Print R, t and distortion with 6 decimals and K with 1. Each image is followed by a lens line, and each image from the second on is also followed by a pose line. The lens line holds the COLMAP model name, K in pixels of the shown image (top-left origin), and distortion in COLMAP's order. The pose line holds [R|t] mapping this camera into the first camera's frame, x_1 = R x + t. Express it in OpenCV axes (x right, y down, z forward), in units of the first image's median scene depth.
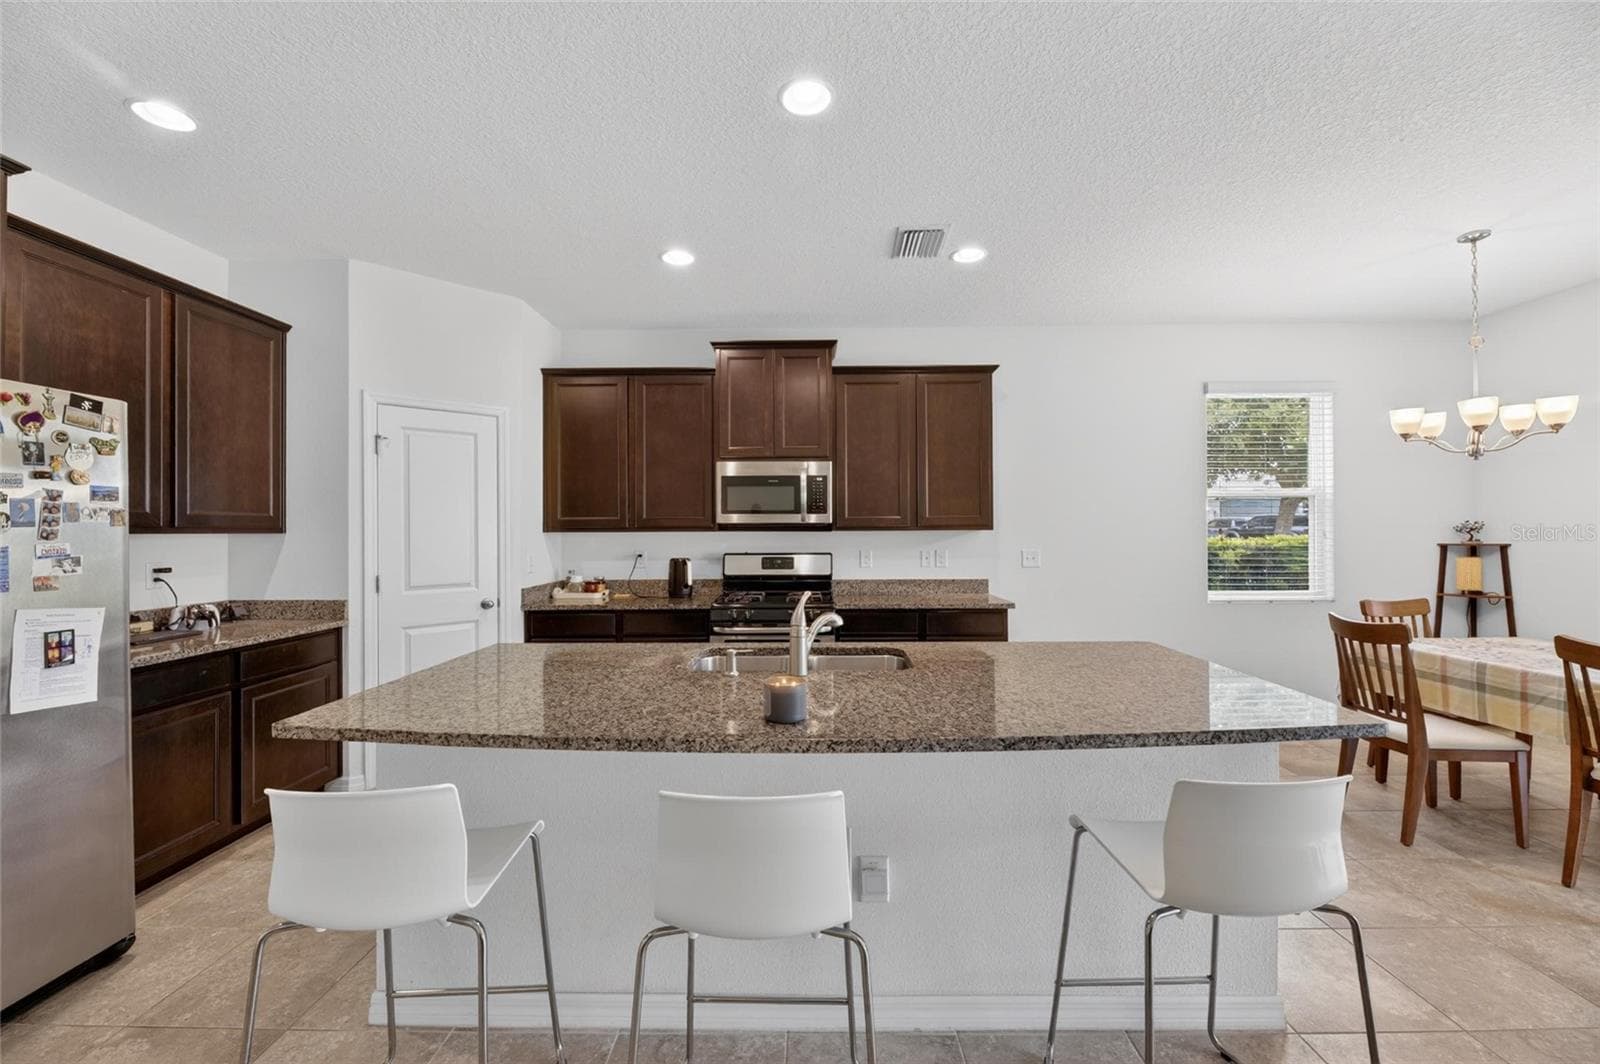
lens RADIAL K [[647.5, 0, 799.6], [0, 647.5, 523.3], [0, 0, 1]] dist [-0.002067, -0.000687]
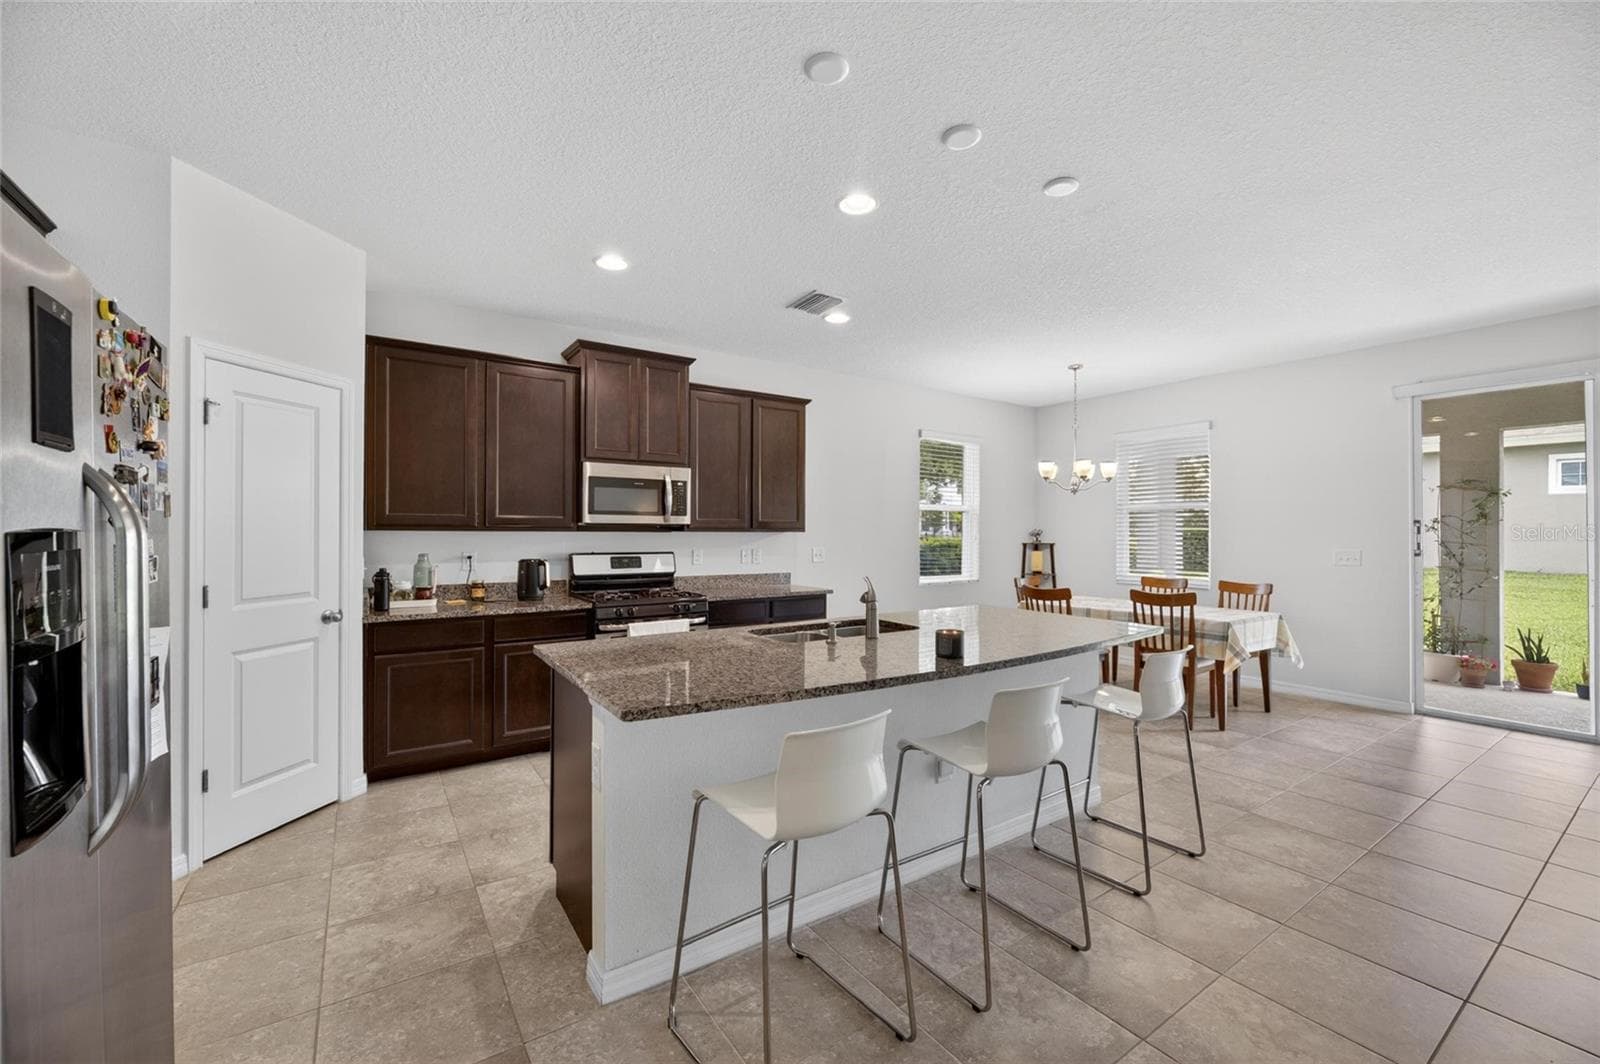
lens RADIAL K [[647.5, 0, 799.6], [0, 647.5, 523.3], [0, 0, 1]] dist [-0.002067, -0.000687]
pose [[0.820821, 0.016121, 0.570957, -0.429593], [-0.014131, 0.999869, -0.007917, 0.003428], [-0.571010, -0.001570, 0.820942, -0.012445]]
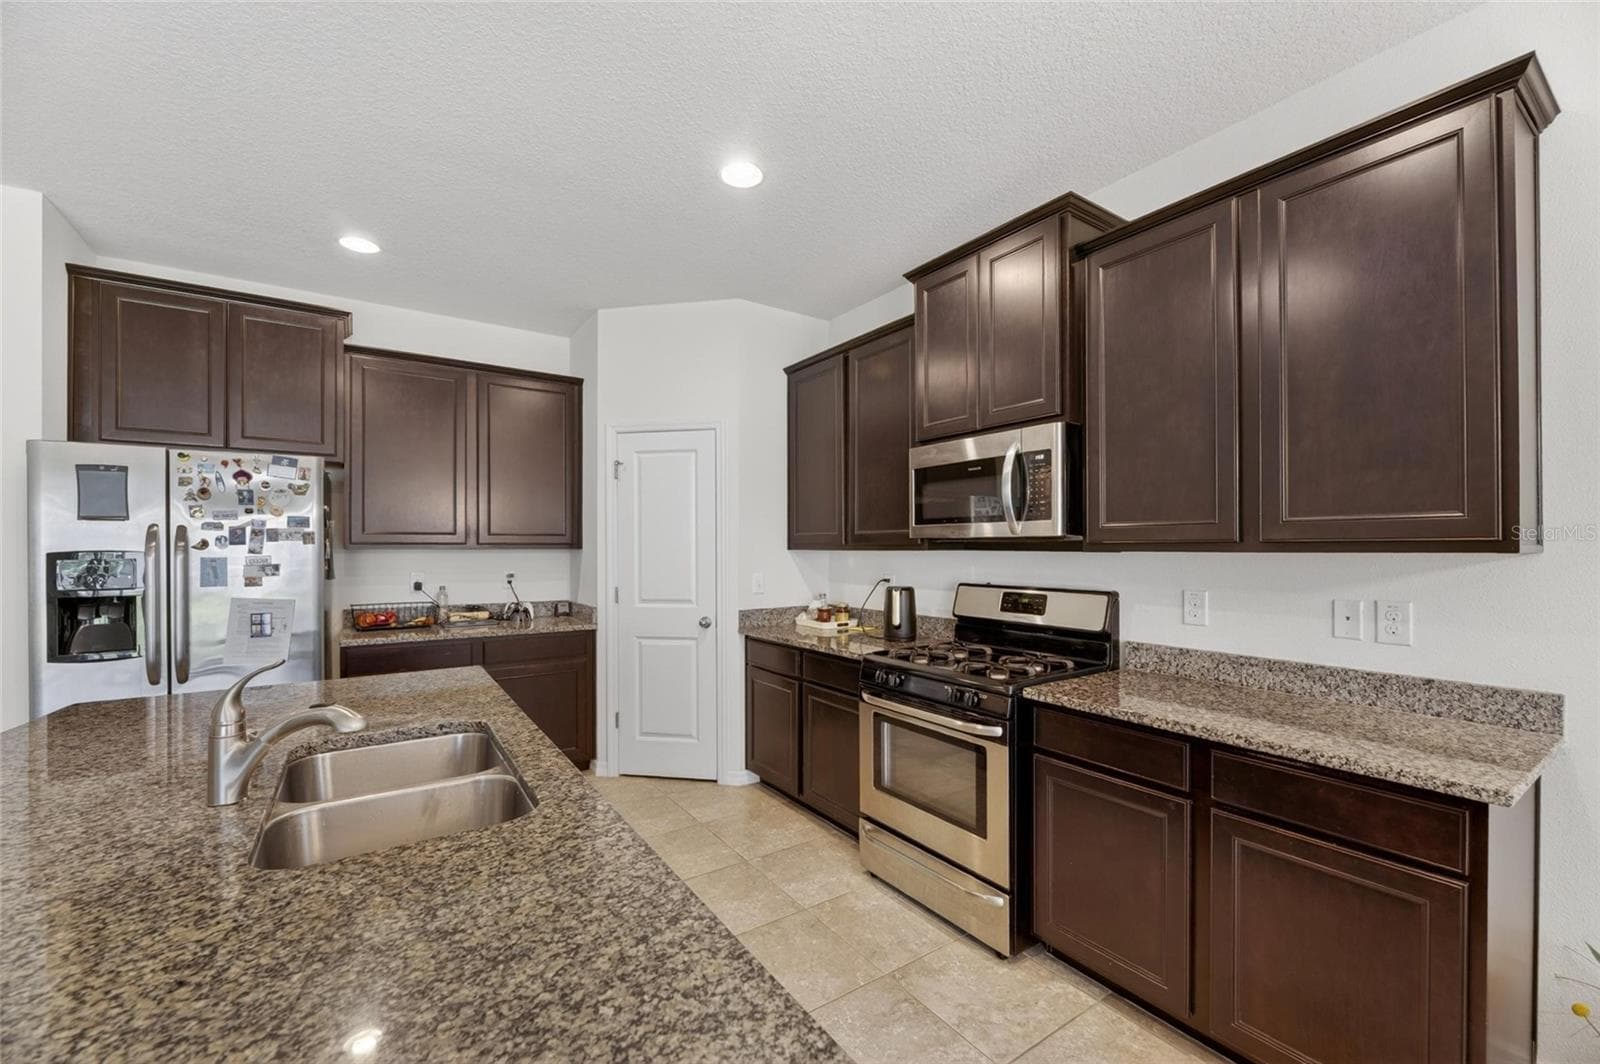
lens RADIAL K [[643.9, 0, 806.8], [0, 643.9, 545.1], [0, 0, 1]] dist [-0.002001, -0.000433]
pose [[0.580105, 0.002089, -0.814539, 0.366428], [0.005952, 0.999959, 0.006803, 0.001737], [0.814520, -0.008795, 0.580069, 0.521187]]
